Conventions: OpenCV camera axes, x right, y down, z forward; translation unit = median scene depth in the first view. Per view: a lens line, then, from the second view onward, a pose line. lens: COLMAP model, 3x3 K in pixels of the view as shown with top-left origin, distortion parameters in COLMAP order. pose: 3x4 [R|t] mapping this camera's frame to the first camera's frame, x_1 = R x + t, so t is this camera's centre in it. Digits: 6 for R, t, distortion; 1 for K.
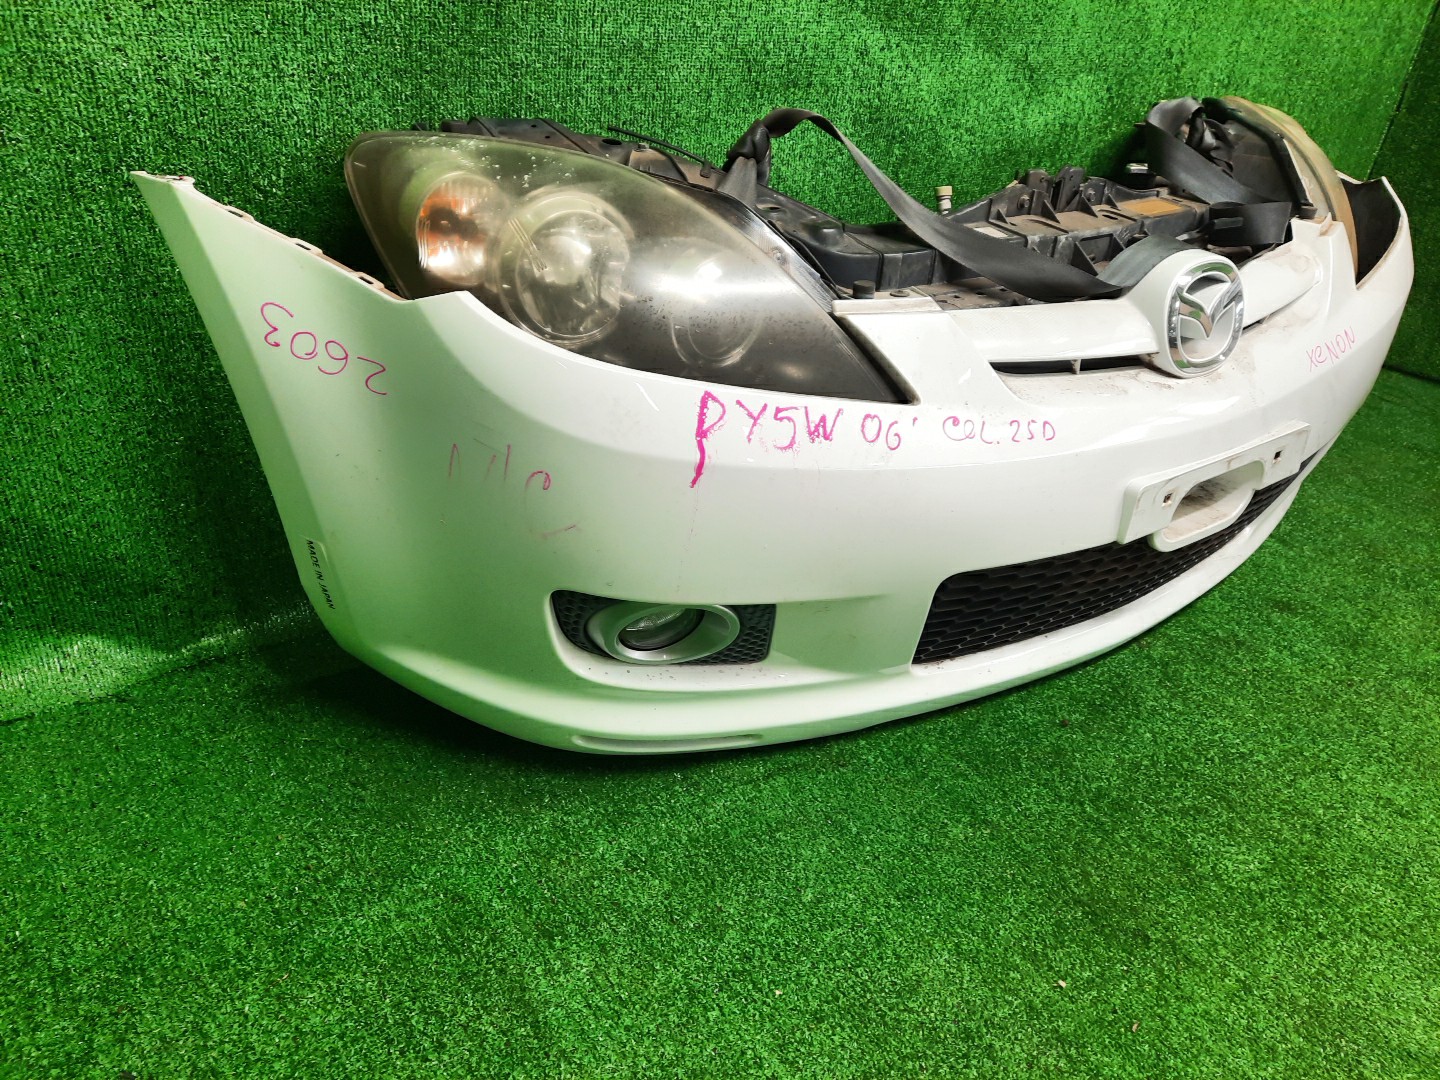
lens RADIAL K [[1025.9, 0, 719.0], [0, 1025.9, 543.1], [0, 0, 1]] dist [0.015090, 0.001285]
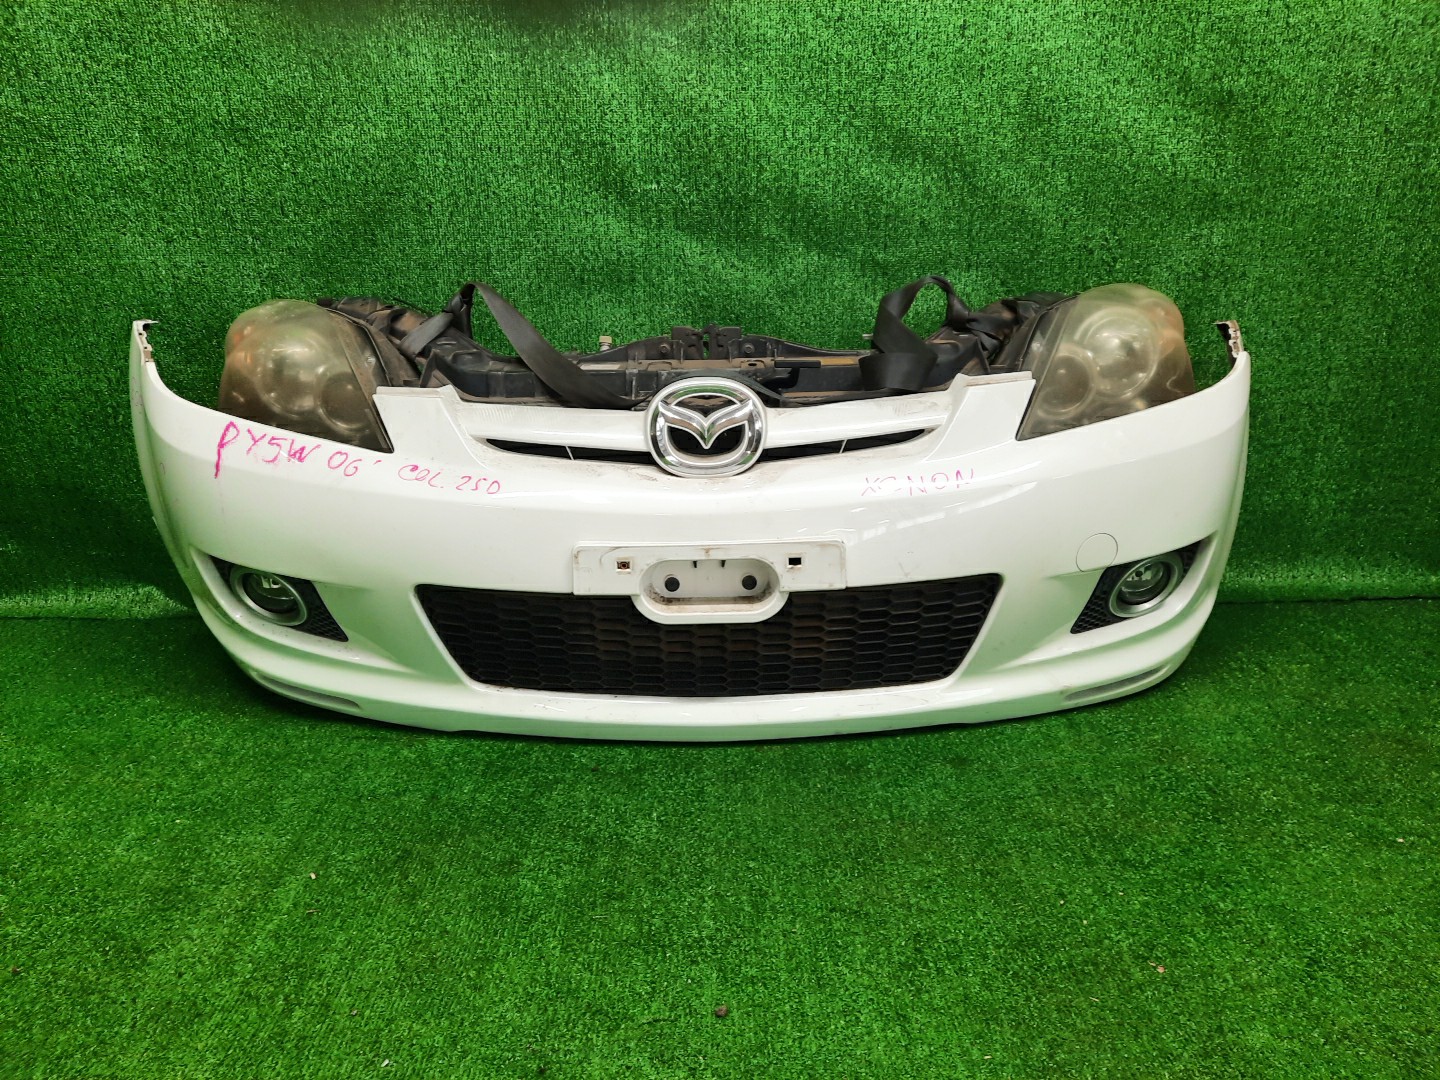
lens RADIAL K [[1025.9, 0, 716.7], [0, 1025.9, 535.2], [0, 0, 1]] dist [0.015090, 0.001285]
pose [[0.824502, 0.086632, -0.559189, 1.369977], [-0.227091, 0.955798, -0.186760, 0.138935], [0.518292, 0.280971, 0.807731, 0.099914]]
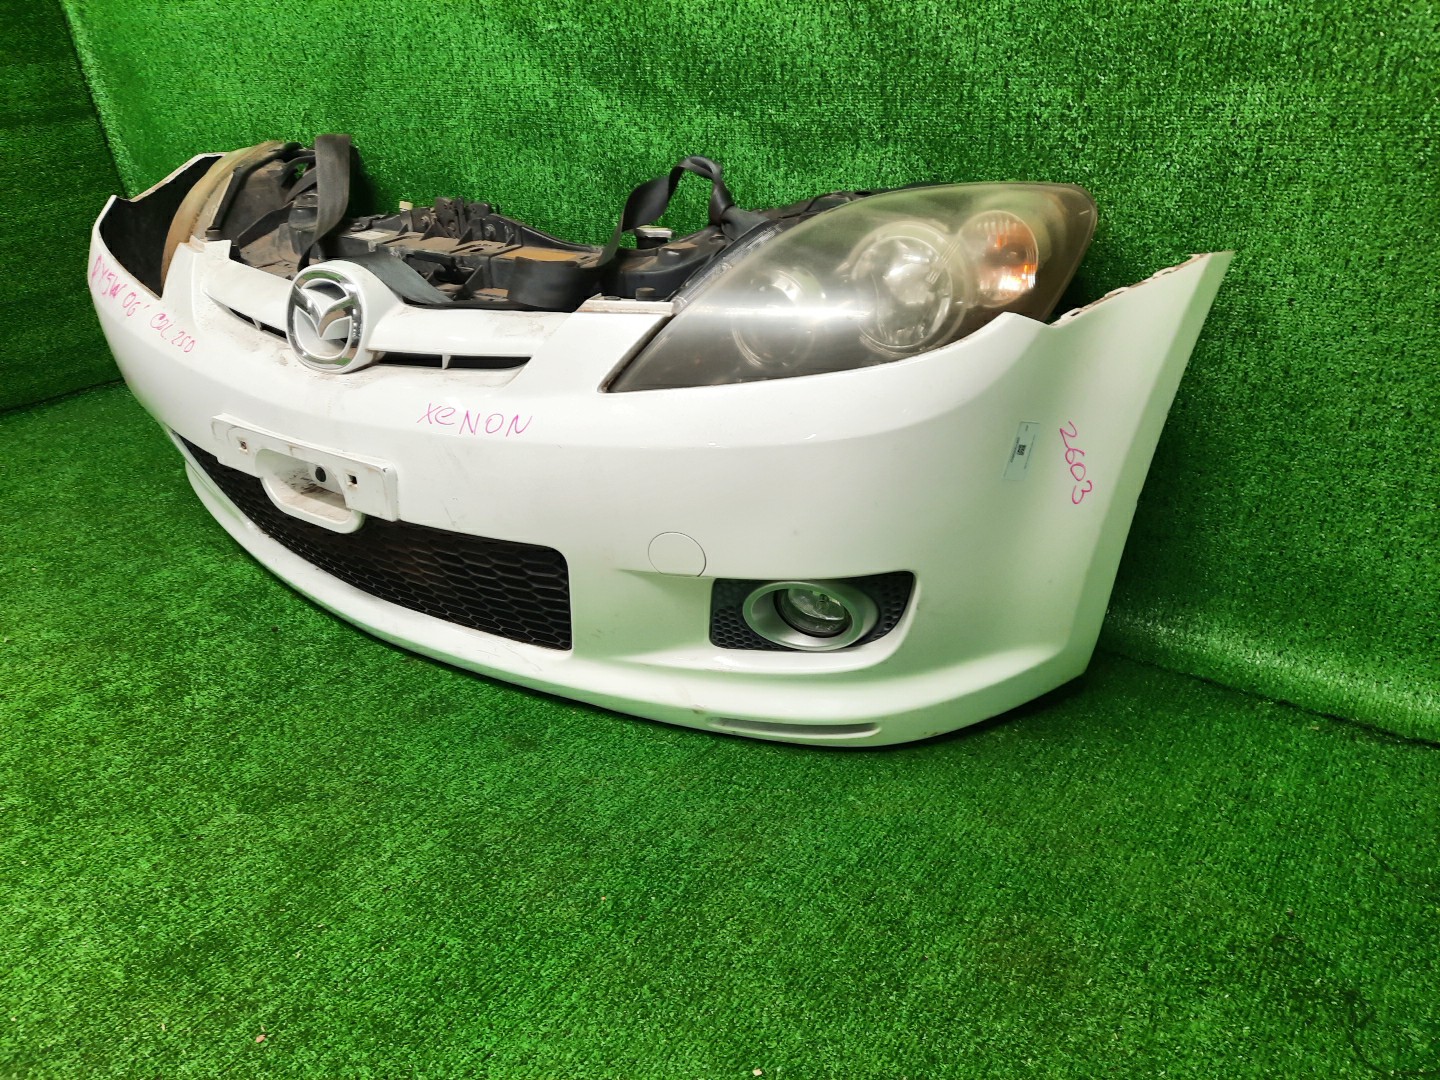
lens RADIAL K [[1025.9, 0, 719.7], [0, 1025.9, 539.6], [0, 0, 1]] dist [0.015090, 0.001285]
pose [[0.352929, 0.343032, -0.870500, 1.982189], [-0.441223, 0.881444, 0.168458, -0.459337], [0.825084, 0.324631, 0.462441, 1.092832]]
